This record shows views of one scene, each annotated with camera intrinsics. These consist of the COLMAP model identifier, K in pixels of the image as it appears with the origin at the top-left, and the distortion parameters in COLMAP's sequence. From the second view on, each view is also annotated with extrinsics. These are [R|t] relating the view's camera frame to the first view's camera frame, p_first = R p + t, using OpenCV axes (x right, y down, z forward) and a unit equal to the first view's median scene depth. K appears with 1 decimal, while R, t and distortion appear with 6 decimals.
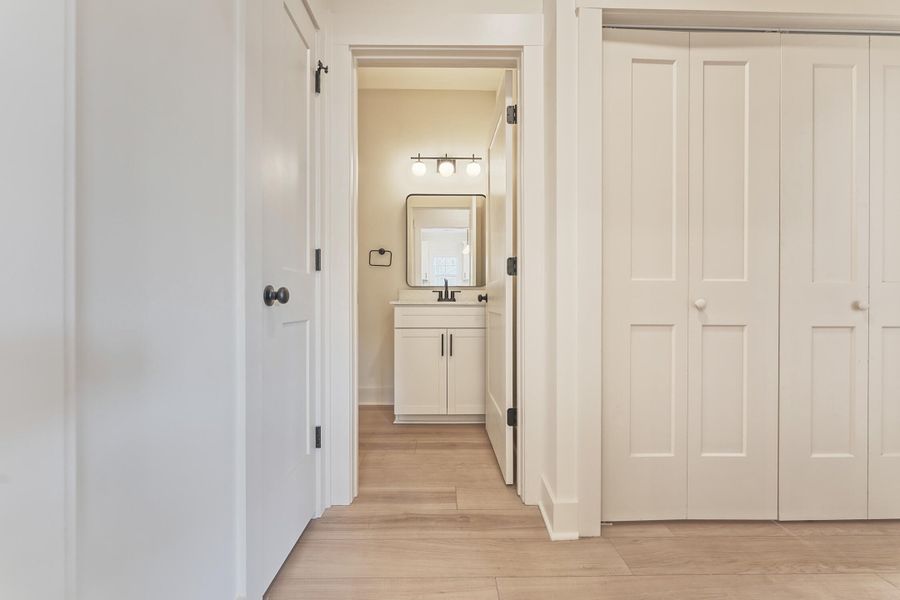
lens RADIAL K [[372.3, 0, 446.7], [0, 372.3, 299.0], [0, 0, 1]] dist [-0.001839, -0.000099]
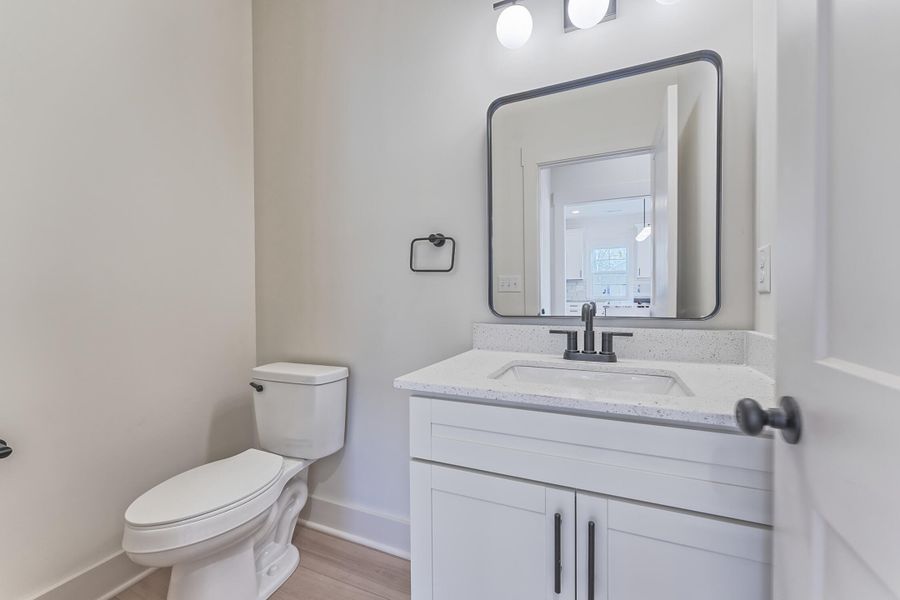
lens RADIAL K [[380.7, 0, 429.1], [0, 380.7, 298.1], [0, 0, 1]] dist [0.016284, -0.000047]
pose [[0.899900, 0.002828, -0.436086, 0.022317], [-0.001098, 0.999990, 0.004219, -0.057702], [0.436094, -0.003317, 0.899895, 0.571804]]
